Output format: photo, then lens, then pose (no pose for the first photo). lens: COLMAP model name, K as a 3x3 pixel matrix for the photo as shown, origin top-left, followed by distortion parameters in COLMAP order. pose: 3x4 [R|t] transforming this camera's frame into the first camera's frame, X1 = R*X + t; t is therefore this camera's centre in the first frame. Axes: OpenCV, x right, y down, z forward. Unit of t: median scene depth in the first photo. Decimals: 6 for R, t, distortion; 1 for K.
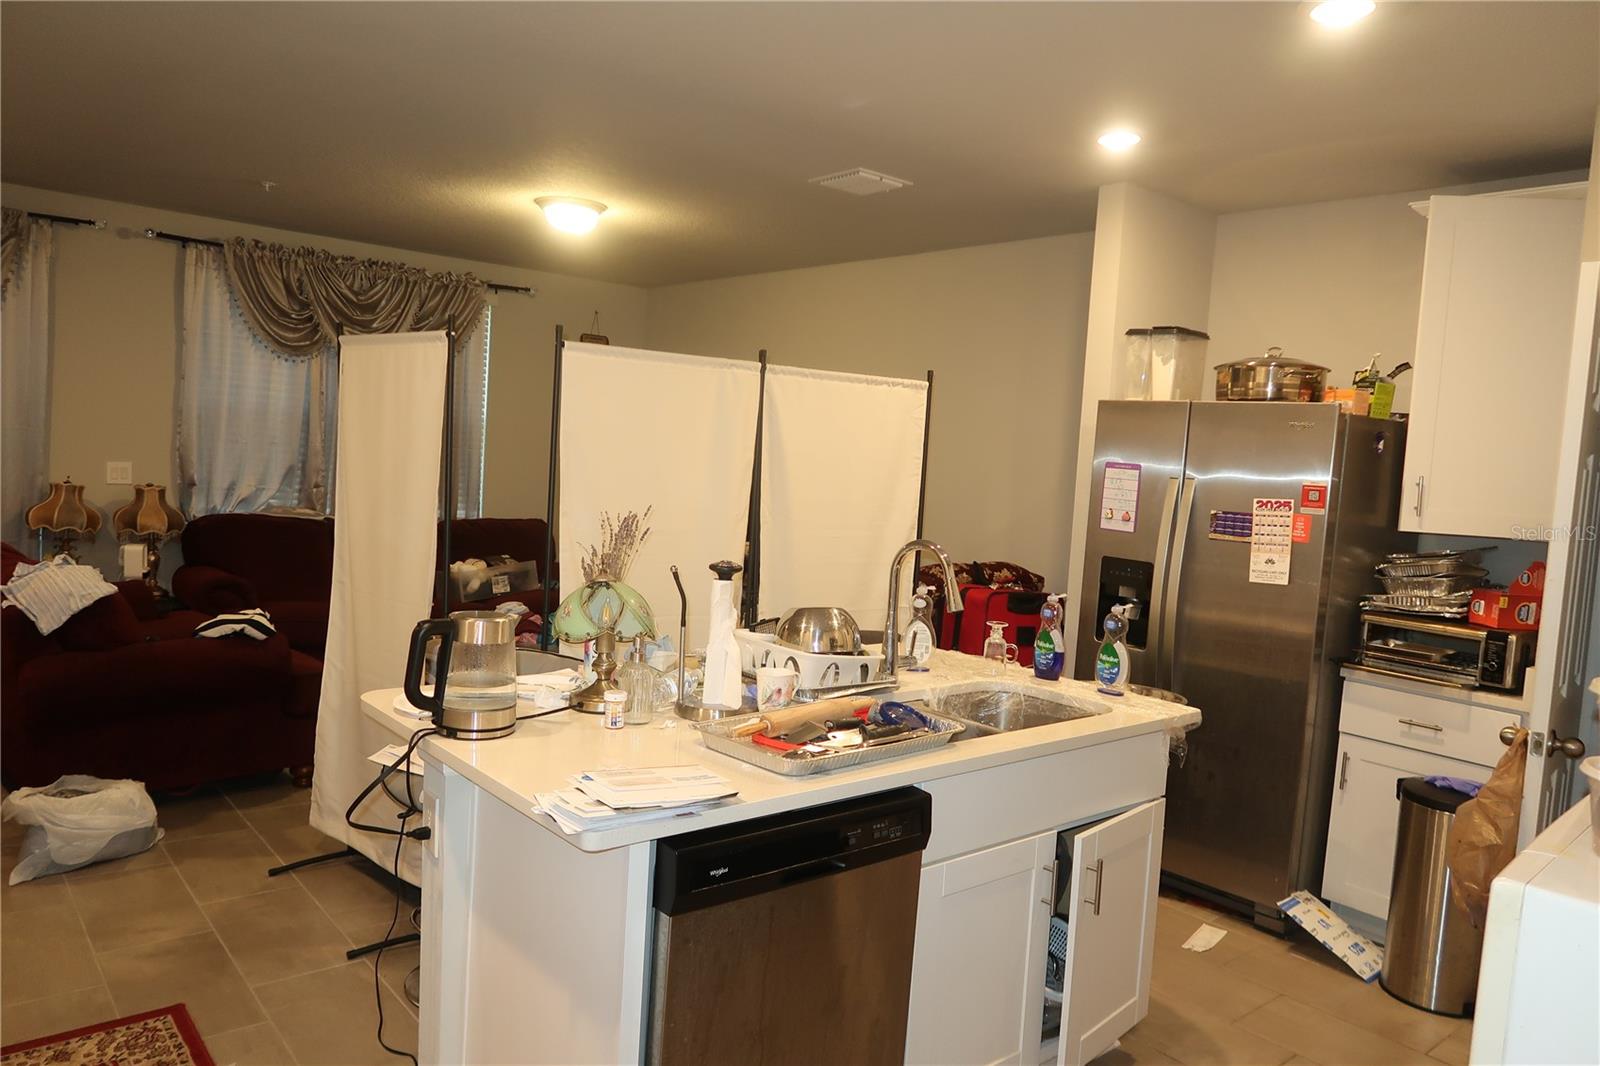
lens RADIAL K [[1100.1, 0, 798.9], [0, 1100.1, 538.7], [0, 0, 1]] dist [-0.027507, 0.011455]
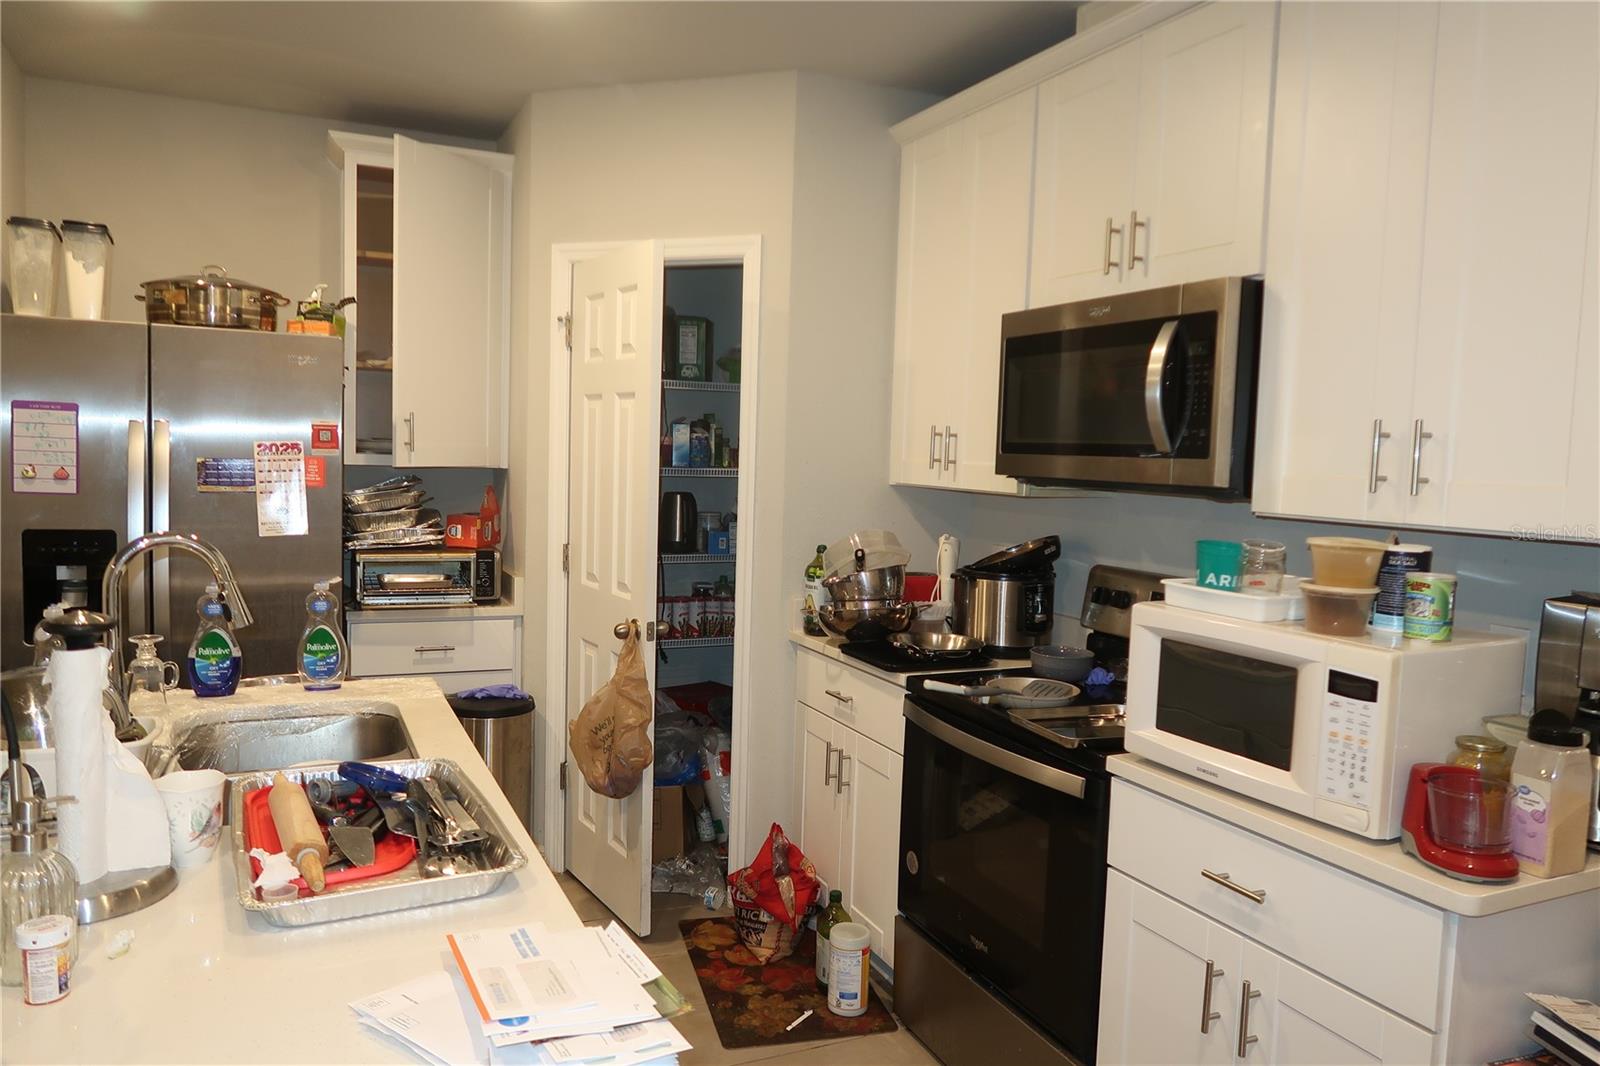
lens RADIAL K [[1100.1, 0, 798.9], [0, 1100.1, 538.7], [0, 0, 1]] dist [-0.027507, 0.011455]
pose [[0.260505, -0.131306, 0.956502, -0.310685], [0.060650, 0.990978, 0.119520, -0.037102], [-0.963566, 0.026876, 0.266118, 0.342693]]
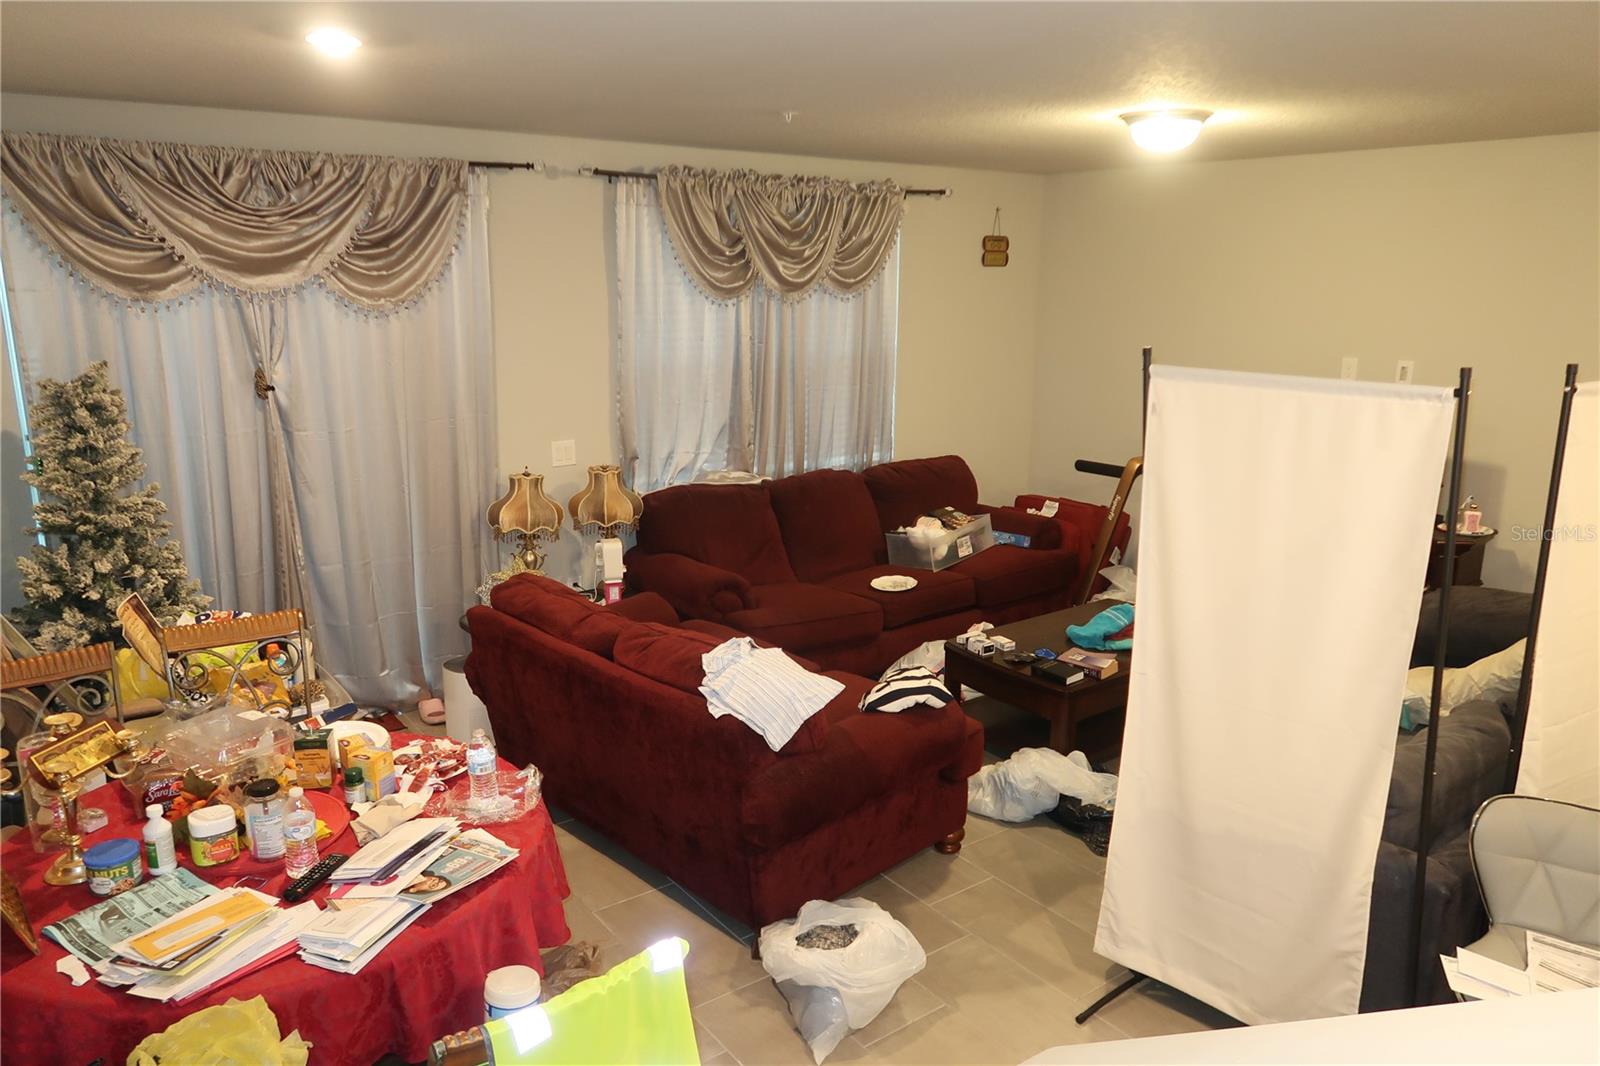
lens RADIAL K [[1100.1, 0, 798.9], [0, 1100.1, 538.7], [0, 0, 1]] dist [-0.027507, 0.011455]
pose [[0.996143, -0.040567, -0.077801, -0.584598], [0.052358, 0.986357, 0.156072, -0.191645], [0.070408, -0.159543, 0.984677, 0.201582]]
